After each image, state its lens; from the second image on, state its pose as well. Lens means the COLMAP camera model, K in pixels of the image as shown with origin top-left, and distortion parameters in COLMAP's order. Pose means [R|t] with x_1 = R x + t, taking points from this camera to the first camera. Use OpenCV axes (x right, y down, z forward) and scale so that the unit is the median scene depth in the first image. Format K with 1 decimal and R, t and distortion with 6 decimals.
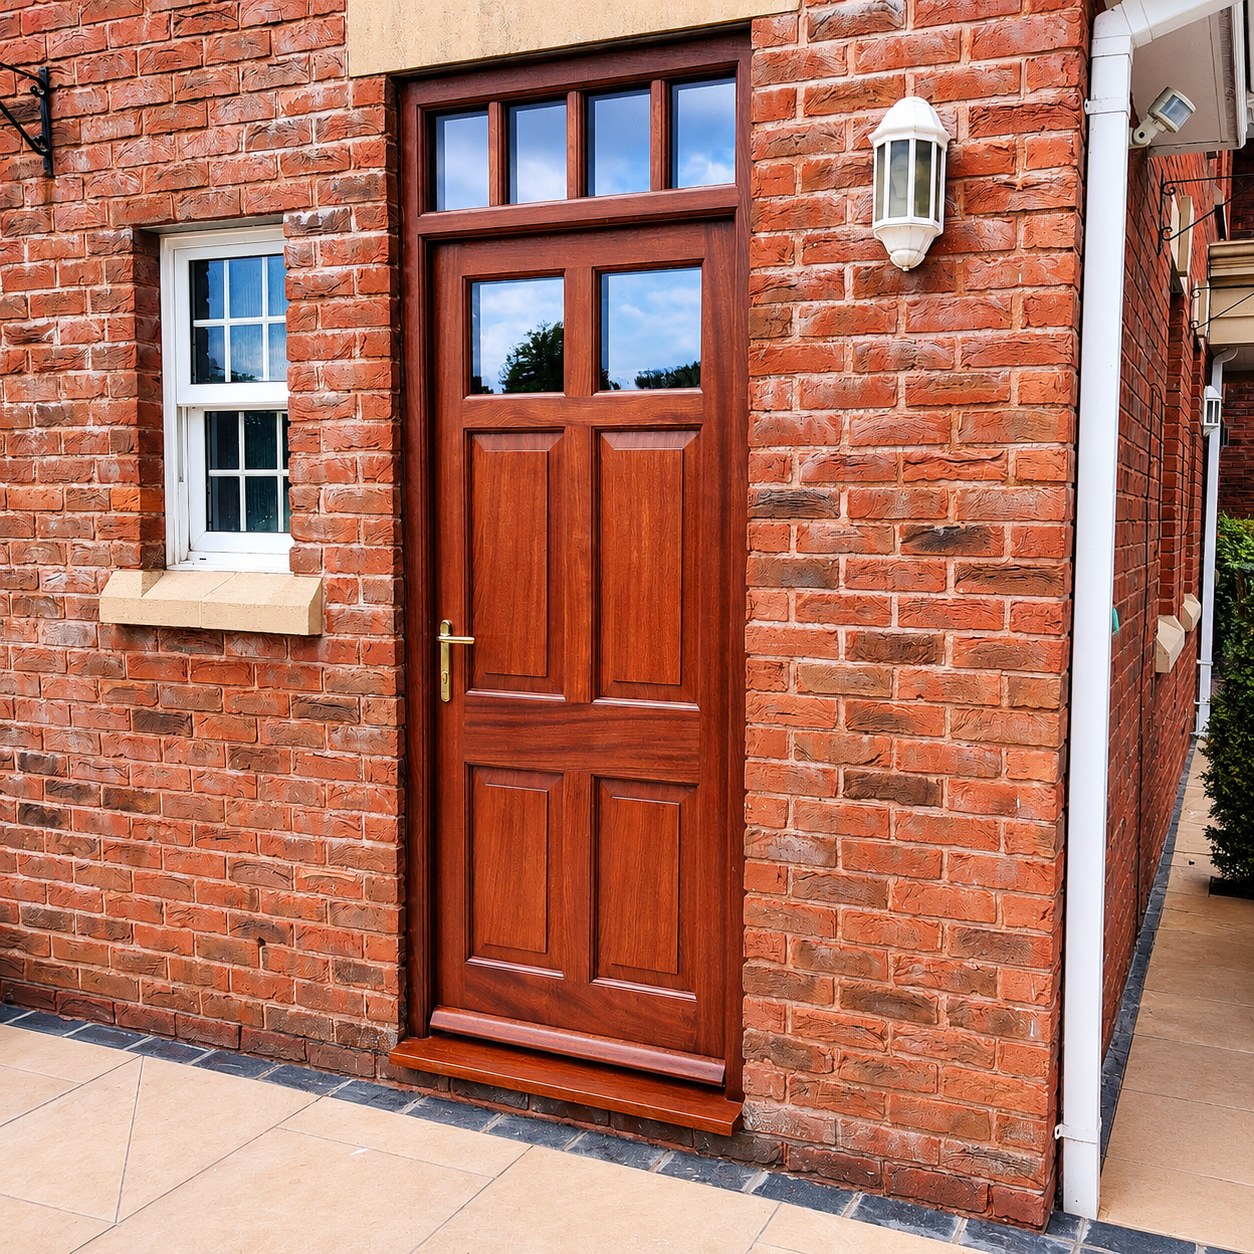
lens RADIAL K [[1348.0, 0, 627.3], [0, 1348.0, 592.9], [0, 0, 1]] dist [-0.008384, -0.074312]
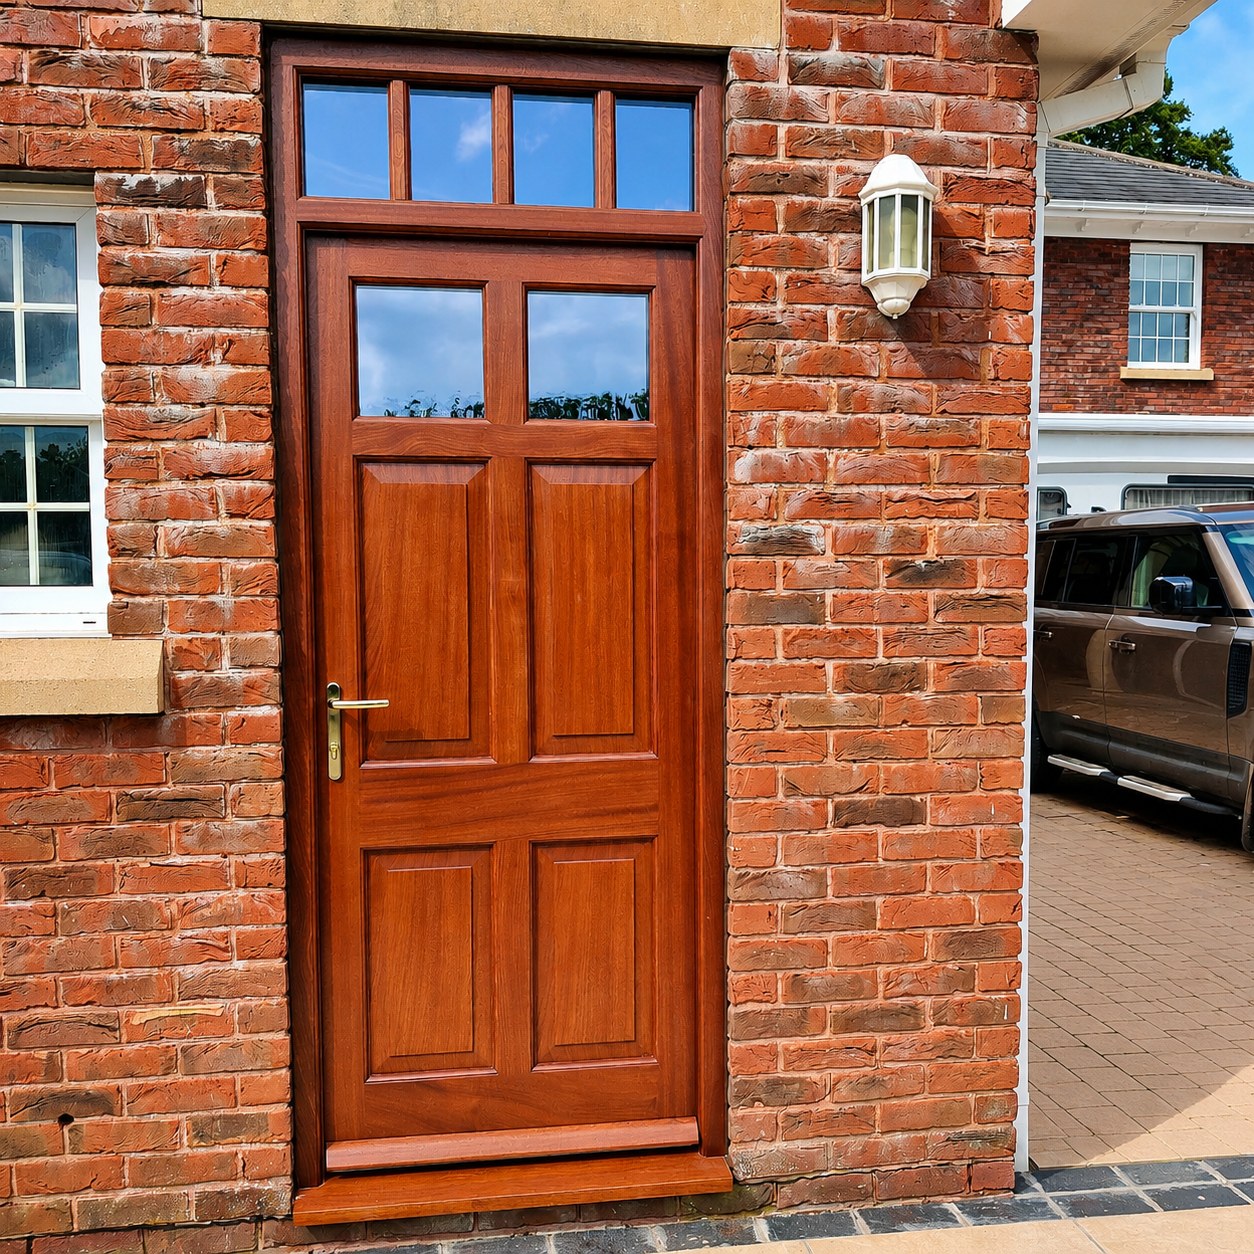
lens RADIAL K [[1361.2, 0, 627.0], [0, 1361.2, 627.0], [0, 0, 1]] dist [-0.020145, -0.032241]
pose [[0.827936, -0.039867, 0.559405, -0.529982], [0.045570, 0.998954, 0.003746, -0.010932], [-0.558969, 0.022390, 0.828886, 0.223449]]
